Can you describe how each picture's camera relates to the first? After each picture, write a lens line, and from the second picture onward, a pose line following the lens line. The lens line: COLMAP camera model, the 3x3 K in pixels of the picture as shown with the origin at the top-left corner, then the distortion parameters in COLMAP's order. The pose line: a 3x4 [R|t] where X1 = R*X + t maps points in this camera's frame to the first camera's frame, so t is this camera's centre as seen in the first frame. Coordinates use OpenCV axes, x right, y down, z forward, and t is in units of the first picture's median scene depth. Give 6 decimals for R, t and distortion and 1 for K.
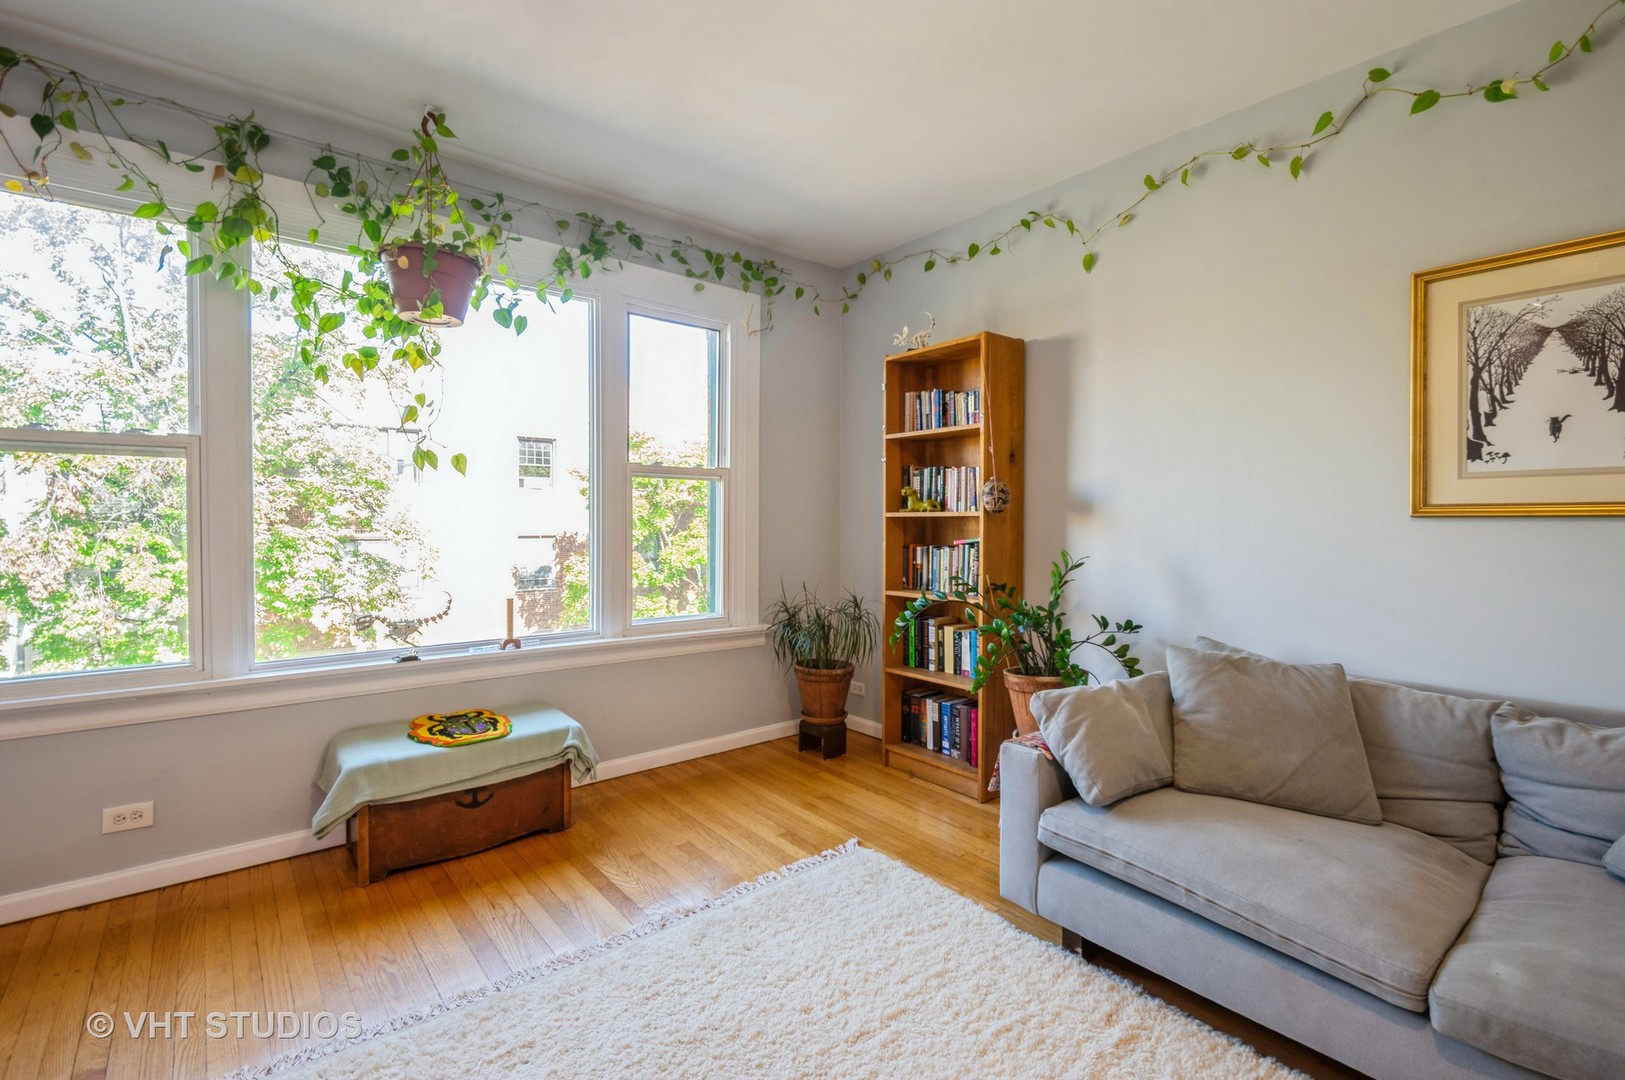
lens RADIAL K [[733.2, 0, 829.5], [0, 733.2, 528.3], [0, 0, 1]] dist [0.016329, -0.008078]
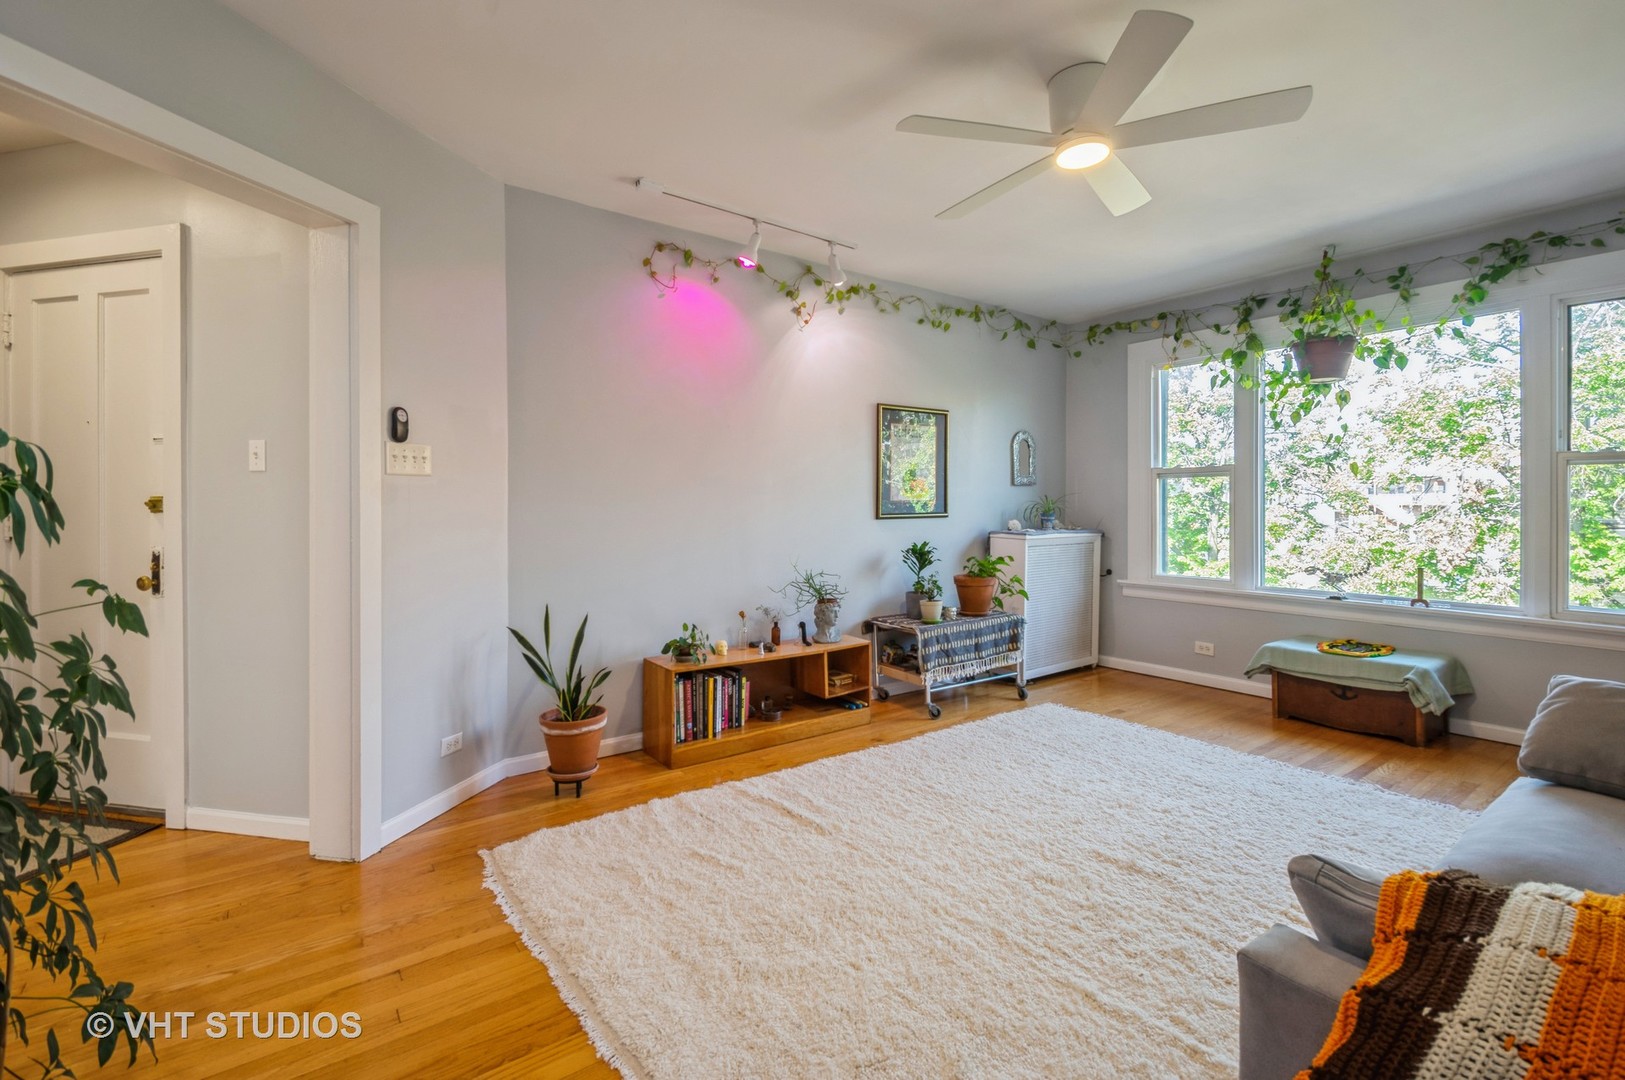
lens RADIAL K [[733.2, 0, 791.2], [0, 733.2, 514.8], [0, 0, 1]] dist [0.016329, -0.008078]
pose [[-0.096290, 0.008429, -0.995318, 1.066039], [-0.010730, 0.999897, 0.009505, 0.000759], [0.995296, 0.011595, -0.096189, 0.022403]]
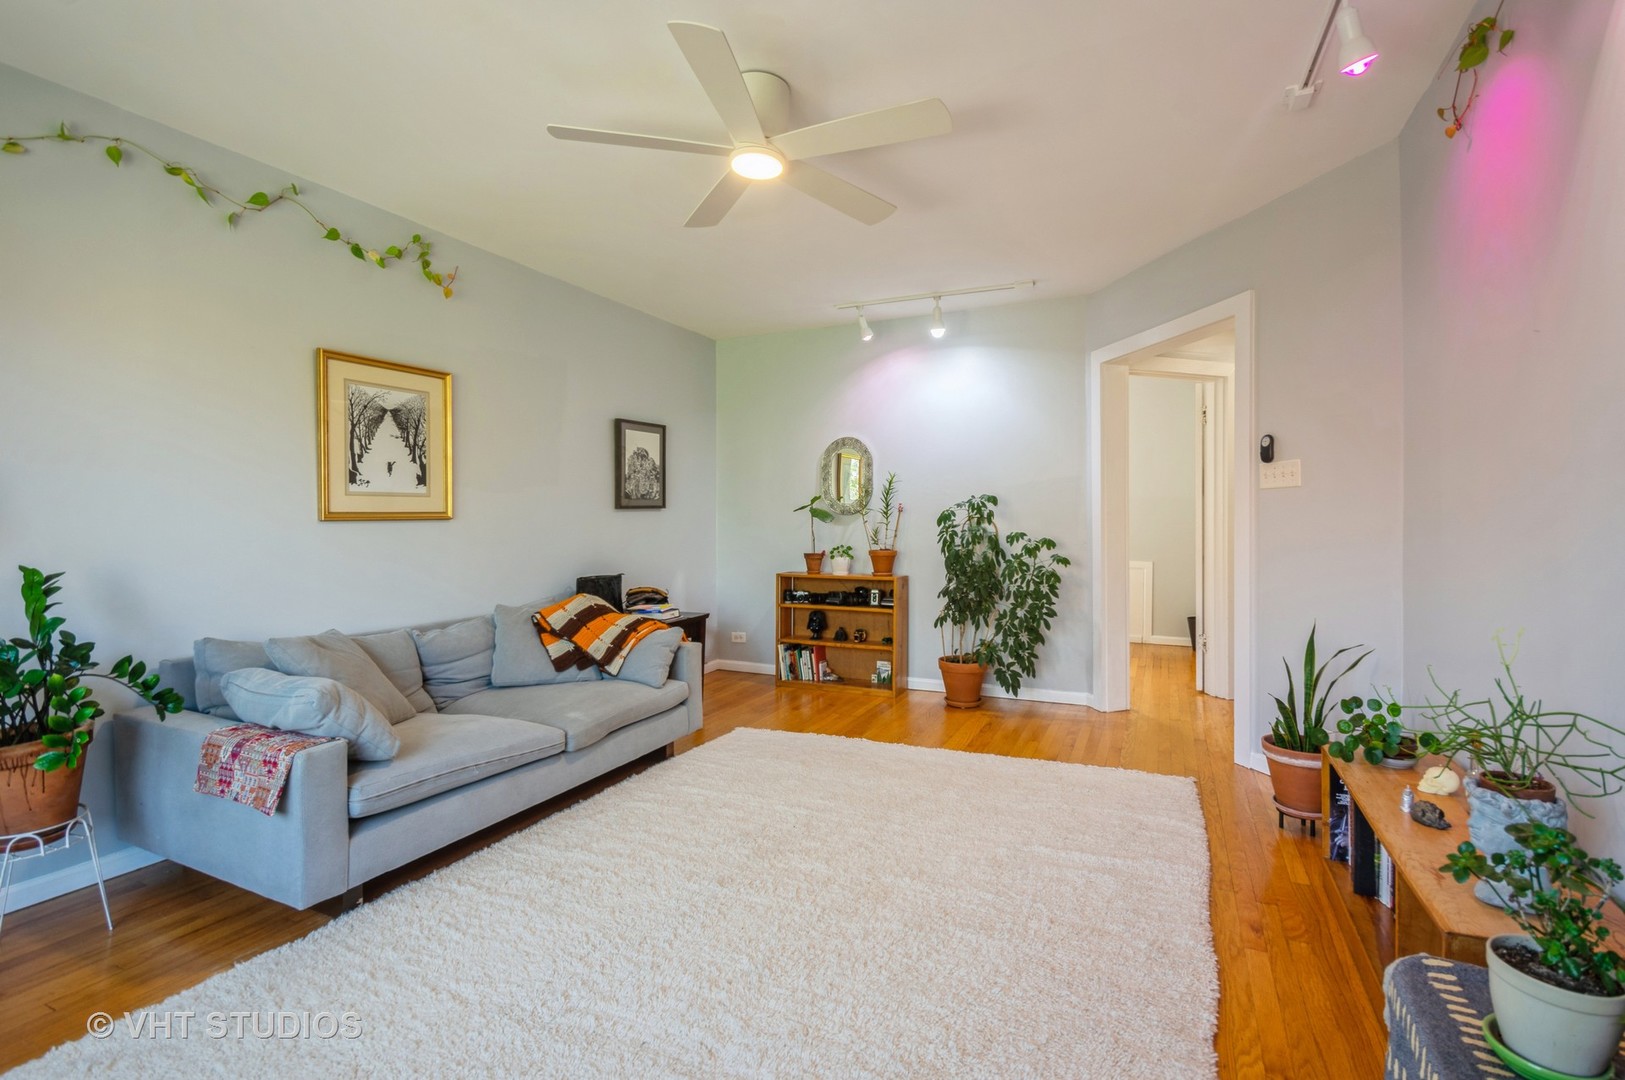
lens RADIAL K [[733.2, 0, 825.1], [0, 733.2, 526.8], [0, 0, 1]] dist [0.016329, -0.008078]
pose [[-0.420746, -0.010831, 0.907114, -0.733752], [0.017877, 0.999636, 0.020228, -0.013142], [-0.907003, 0.024727, -0.420399, 0.598742]]
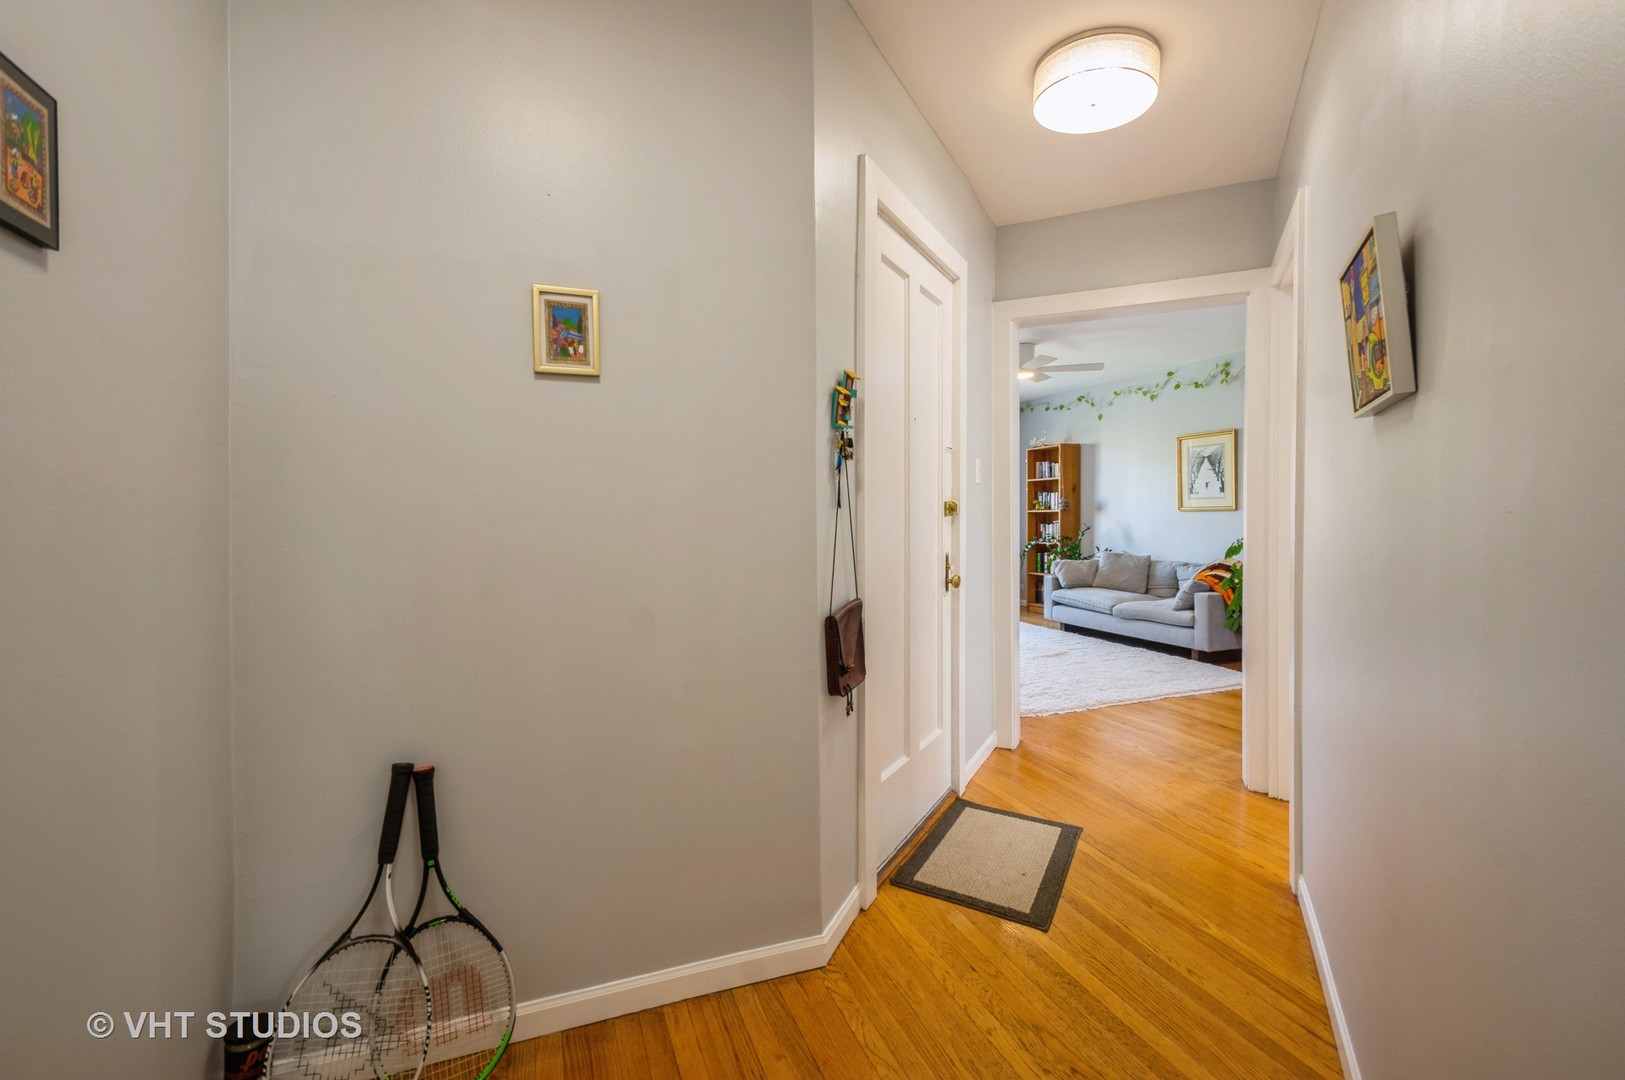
lens RADIAL K [[733.2, 0, 857.2], [0, 733.2, 537.2], [0, 0, 1]] dist [0.016329, -0.008078]
pose [[0.963326, 0.000207, -0.268334, 0.244728], [0.005378, 0.999784, 0.020079, 0.021793], [0.268280, -0.020785, 0.963117, -2.068669]]
